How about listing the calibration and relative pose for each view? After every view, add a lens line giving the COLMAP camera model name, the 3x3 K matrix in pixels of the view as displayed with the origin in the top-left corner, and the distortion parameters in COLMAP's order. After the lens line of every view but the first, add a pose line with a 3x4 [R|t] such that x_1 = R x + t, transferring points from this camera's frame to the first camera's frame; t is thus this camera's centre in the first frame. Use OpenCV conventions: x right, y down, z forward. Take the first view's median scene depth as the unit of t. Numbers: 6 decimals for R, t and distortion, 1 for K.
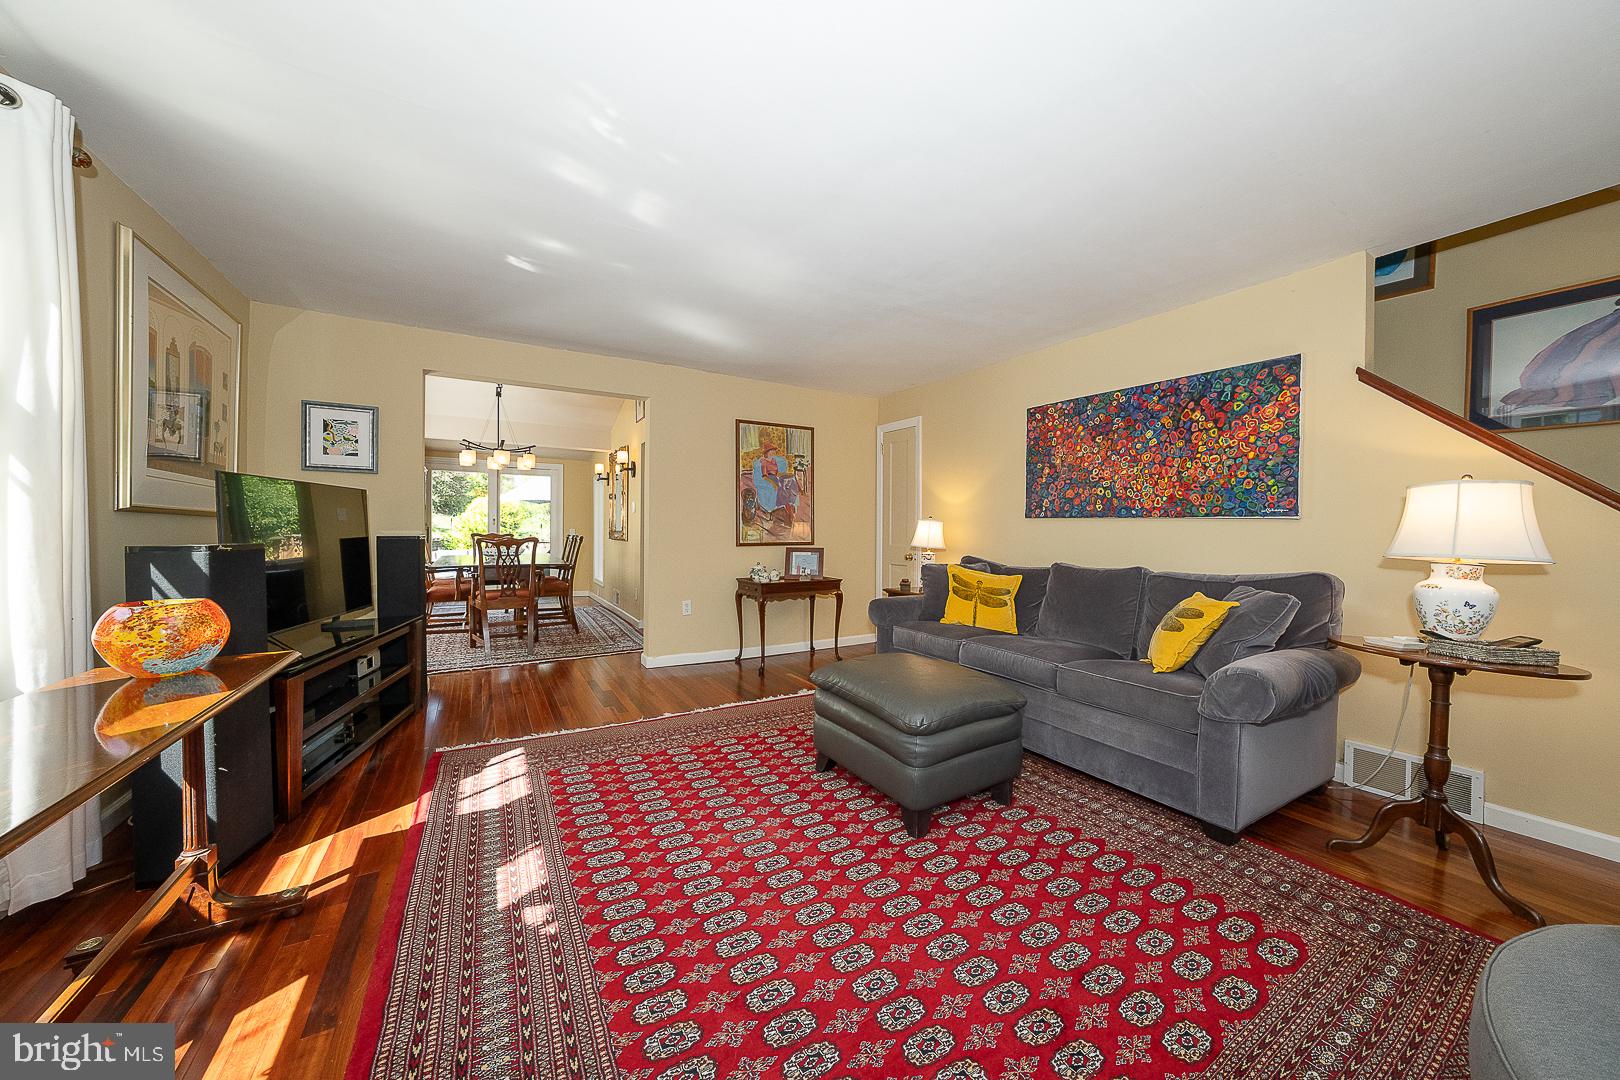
lens RADIAL K [[554.6, 0, 816.7], [0, 554.6, 533.2], [0, 0, 1]] dist [-0.021742, -0.000136]
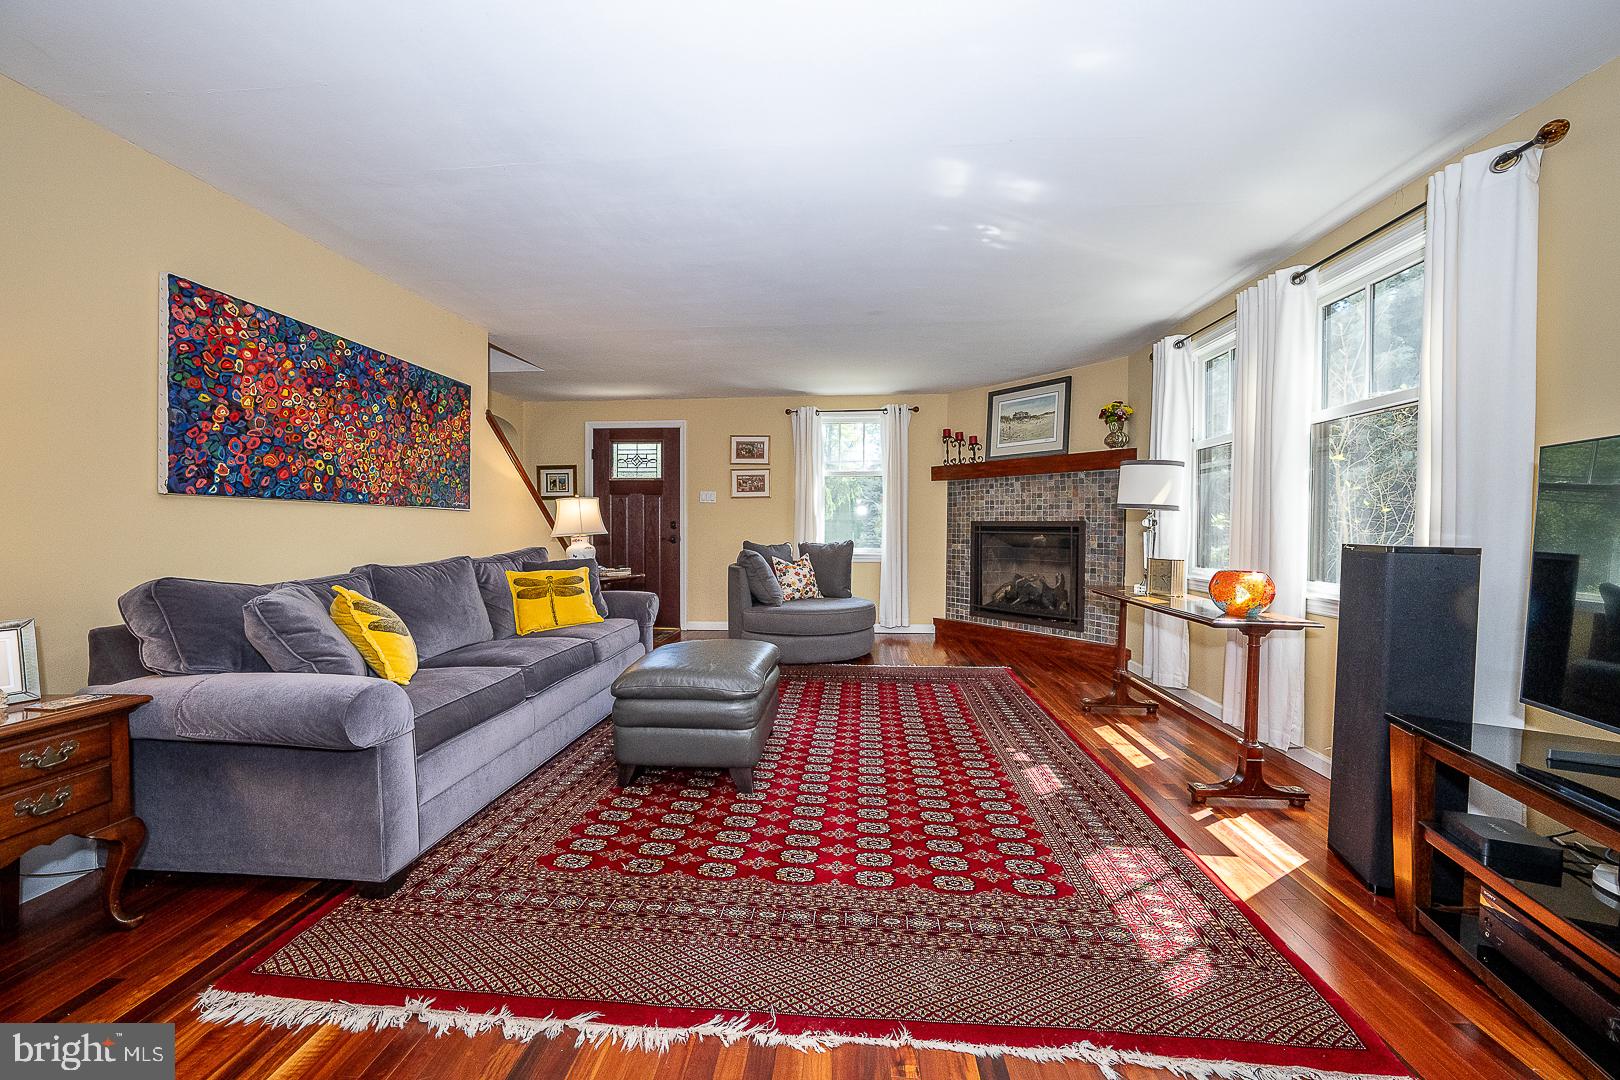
lens RADIAL K [[554.6, 0, 809.9], [0, 554.6, 536.3], [0, 0, 1]] dist [-0.021742, -0.000136]
pose [[-0.807352, -0.024366, 0.589567, -0.503310], [-0.008012, 0.999508, 0.030336, -0.010872], [-0.590016, 0.019768, -0.807150, 1.411819]]
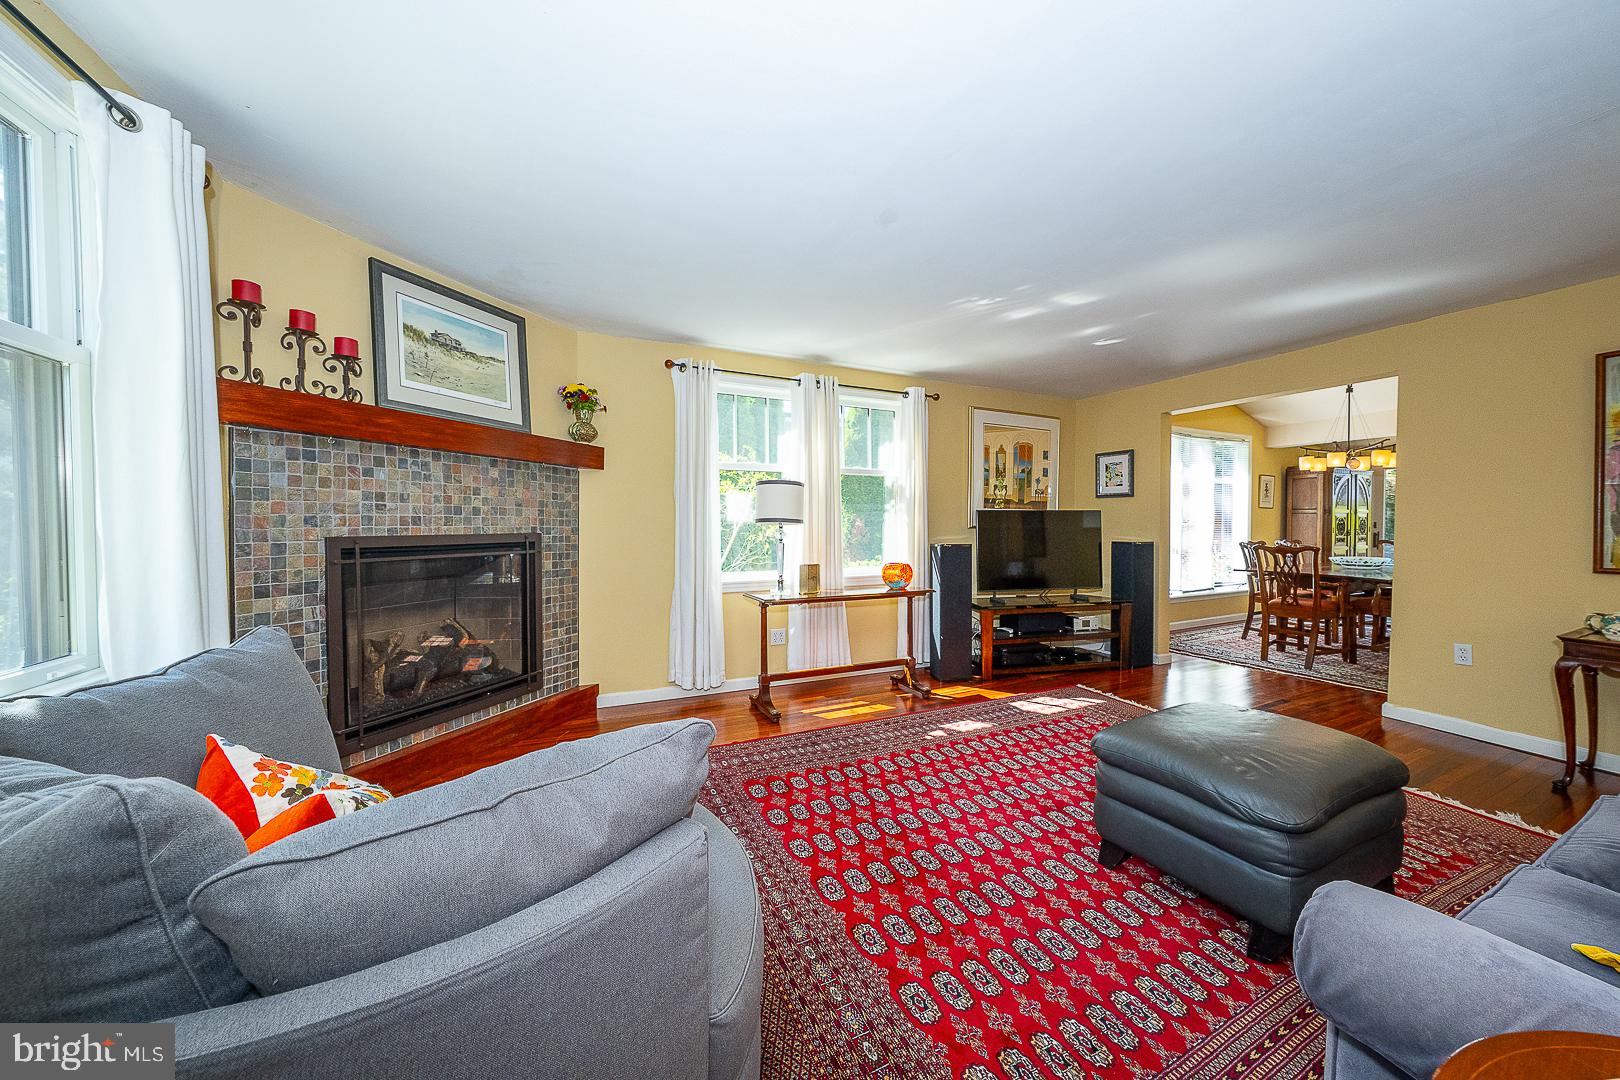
lens RADIAL K [[554.6, 0, 814.5], [0, 554.6, 533.1], [0, 0, 1]] dist [-0.021742, -0.000136]
pose [[-0.105620, 0.010960, -0.994346, 0.799251], [-0.008276, 0.999895, 0.011900, -0.029969], [0.994372, 0.009486, -0.105519, 0.390844]]
